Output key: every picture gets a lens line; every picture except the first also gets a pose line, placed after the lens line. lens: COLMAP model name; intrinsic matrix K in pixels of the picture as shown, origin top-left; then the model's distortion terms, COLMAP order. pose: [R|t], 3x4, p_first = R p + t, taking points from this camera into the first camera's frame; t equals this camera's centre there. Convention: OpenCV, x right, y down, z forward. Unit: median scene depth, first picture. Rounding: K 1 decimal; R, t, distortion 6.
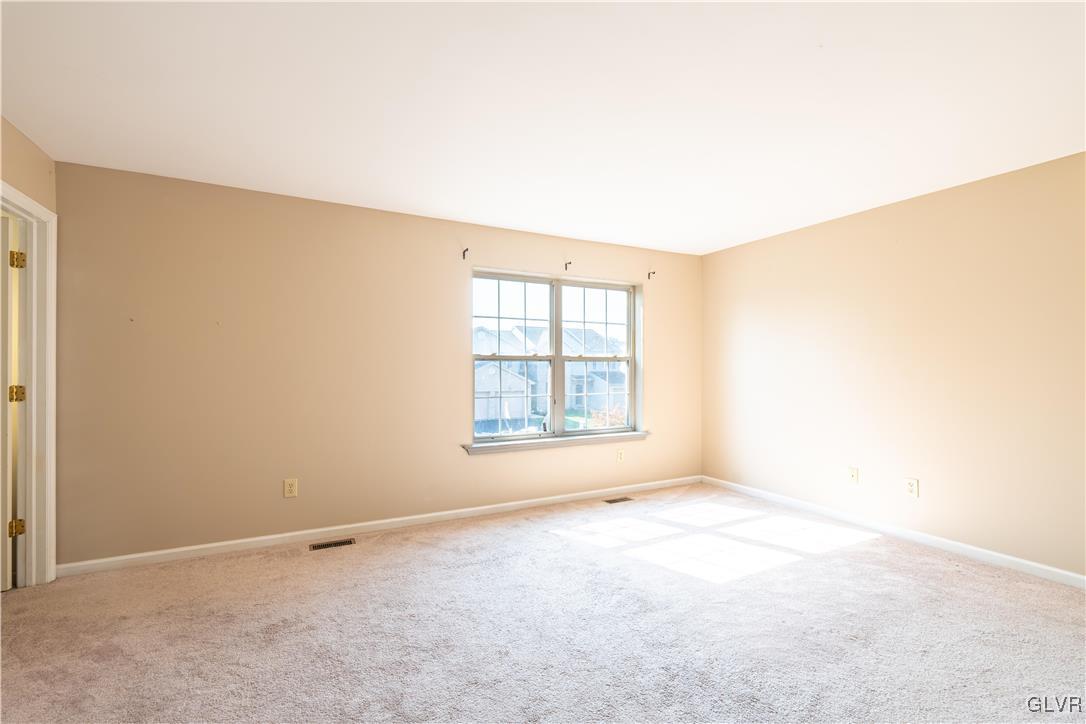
lens RADIAL K [[477.2, 0, 546.2], [0, 477.2, 366.1], [0, 0, 1]] dist [-0.002635, 0.000709]
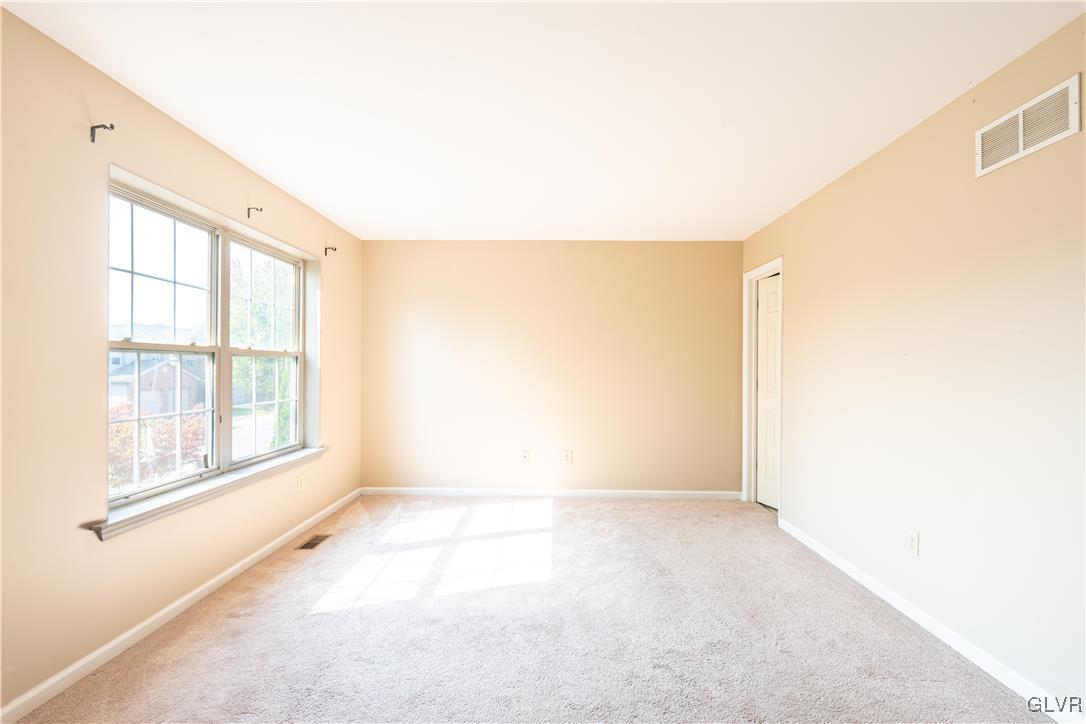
lens RADIAL K [[477.2, 0, 537.8], [0, 477.2, 362.7], [0, 0, 1]] dist [-0.002635, 0.000709]
pose [[0.483643, 0.010811, 0.875199, -0.352530], [-0.009740, 0.999928, -0.006969, -0.000135], [-0.875211, -0.005154, 0.483714, 0.338595]]
